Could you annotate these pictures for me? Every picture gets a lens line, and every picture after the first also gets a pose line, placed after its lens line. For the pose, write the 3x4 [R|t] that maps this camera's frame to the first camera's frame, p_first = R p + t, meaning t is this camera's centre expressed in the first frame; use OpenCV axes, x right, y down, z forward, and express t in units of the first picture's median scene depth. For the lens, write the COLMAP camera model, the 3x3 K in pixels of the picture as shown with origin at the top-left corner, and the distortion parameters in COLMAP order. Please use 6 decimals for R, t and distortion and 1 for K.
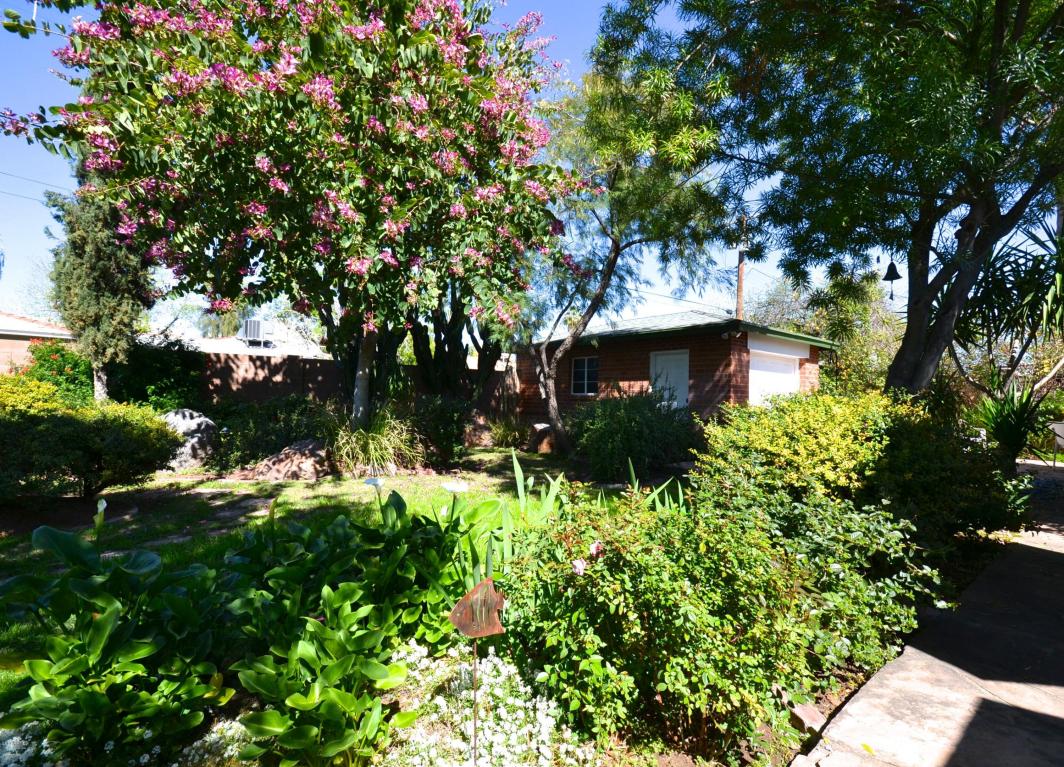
lens RADIAL K [[515.6, 0, 536.4], [0, 515.6, 387.6], [0, 0, 1]] dist [0.002666, -0.004883]
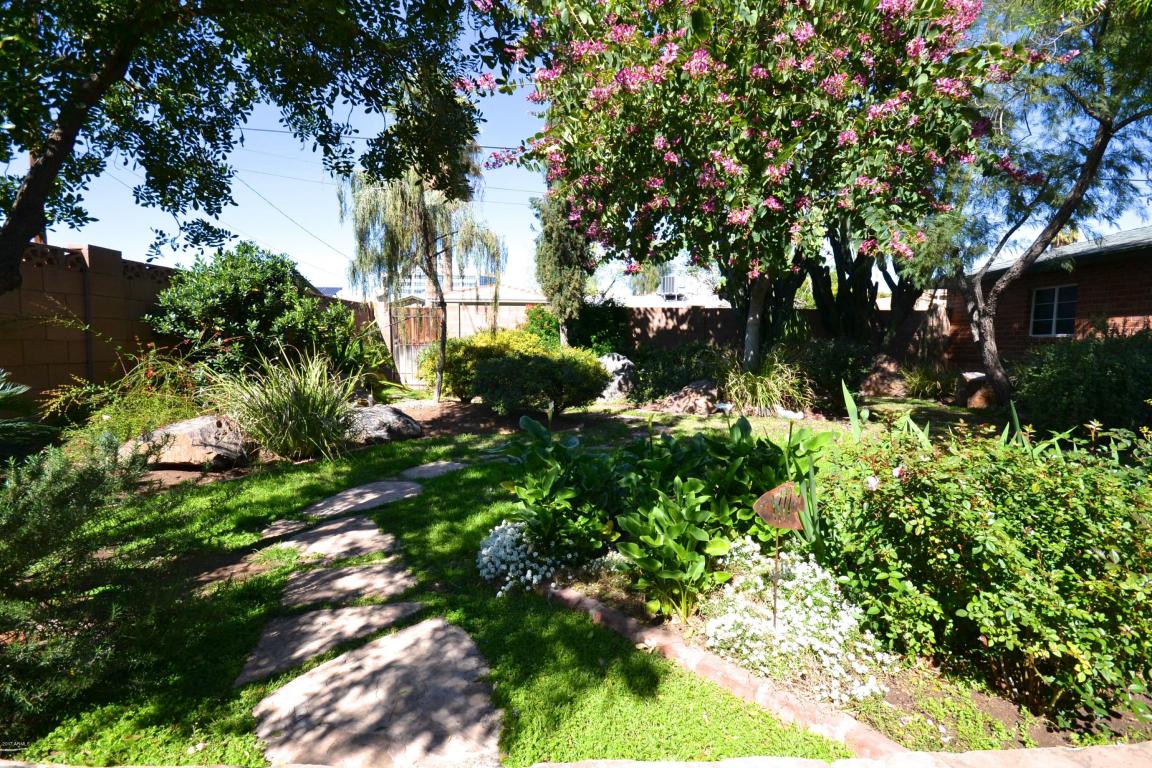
lens RADIAL K [[512.9, 0, 581.1], [0, 512.9, 384.3], [0, 0, 1]] dist [-0.002042, -0.000884]
pose [[0.778156, 0.038757, -0.626874, 0.068517], [0.020924, 0.995940, 0.087549, 0.008167], [0.627723, -0.081244, 0.774186, -0.050823]]
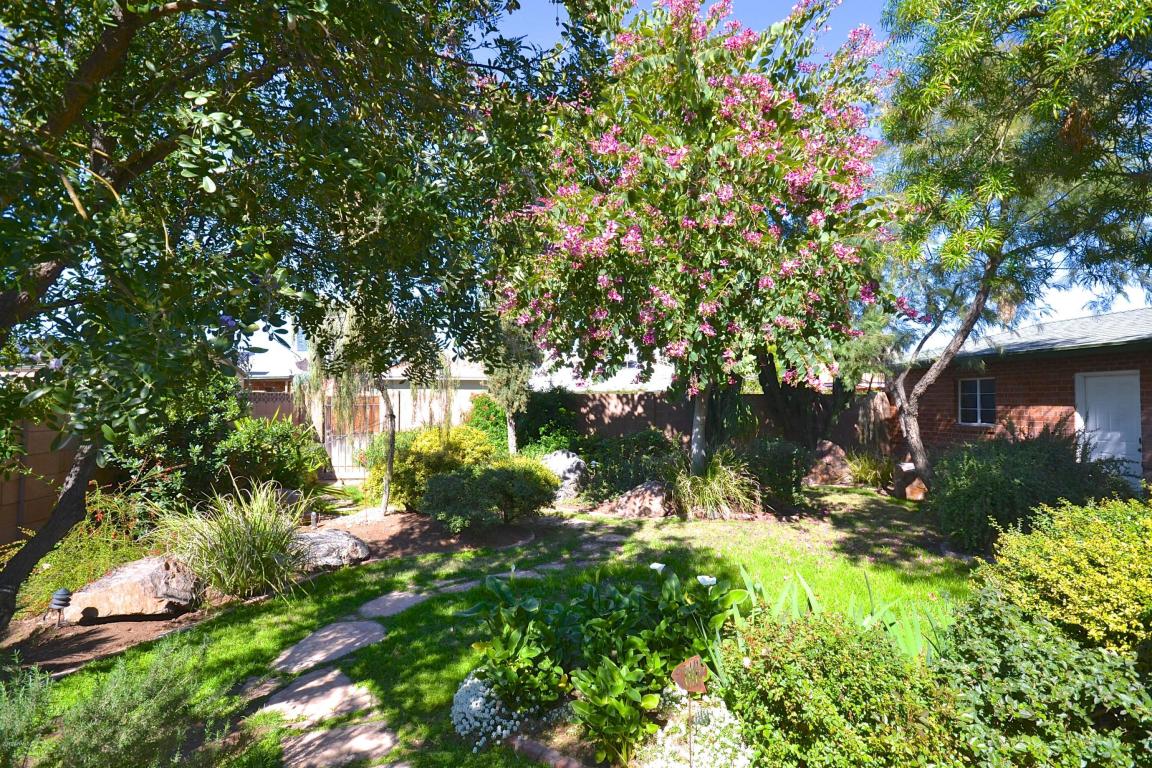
lens RADIAL K [[572.3, 0, 581.5], [0, 572.3, 383.4], [0, 0, 1]] dist [0.005351, 0.000952]
pose [[0.835876, -0.034789, -0.547814, 0.163297], [0.029177, 0.999395, -0.018947, -0.122619], [0.548142, -0.000146, 0.836386, -0.186861]]
